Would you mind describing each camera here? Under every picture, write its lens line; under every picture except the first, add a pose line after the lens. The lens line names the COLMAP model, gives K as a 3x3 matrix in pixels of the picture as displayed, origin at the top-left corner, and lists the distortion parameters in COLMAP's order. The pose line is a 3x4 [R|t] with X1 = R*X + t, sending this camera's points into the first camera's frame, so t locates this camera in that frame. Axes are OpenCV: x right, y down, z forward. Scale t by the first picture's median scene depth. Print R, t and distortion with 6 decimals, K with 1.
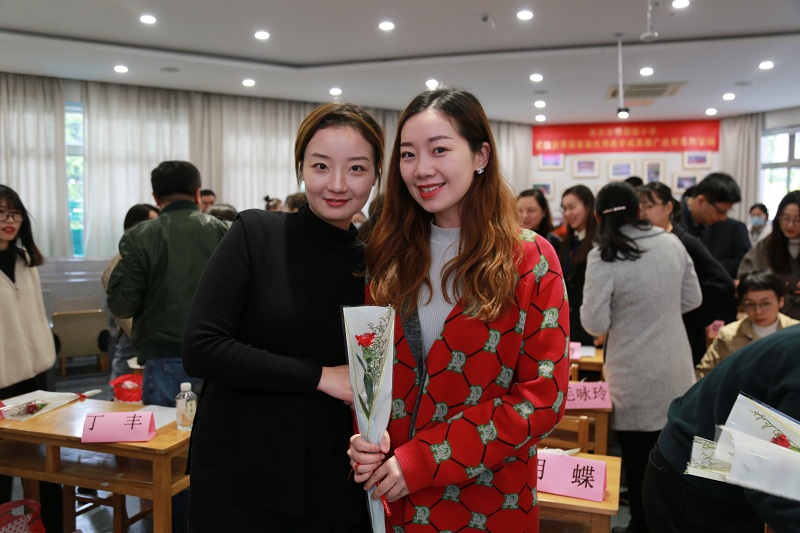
lens RADIAL K [[712.7, 0, 400.0], [0, 712.7, 266.5], [0, 0, 1]] dist [-0.002785, 0.104780]
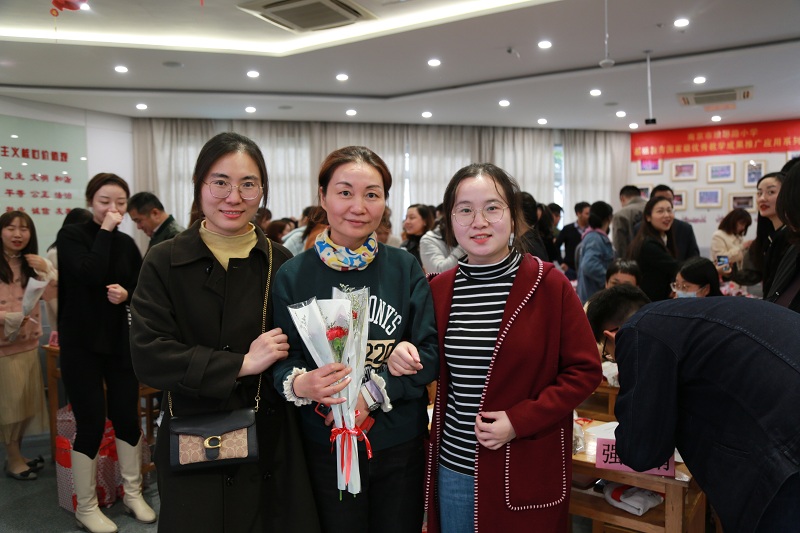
lens RADIAL K [[712.7, 0, 400.0], [0, 712.7, 266.5], [0, 0, 1]] dist [-0.002785, 0.104780]
pose [[0.952794, 0.006669, -0.303544, 0.246984], [-0.009543, 0.999923, -0.007984, 0.012920], [0.303467, 0.010503, 0.952784, -0.128750]]
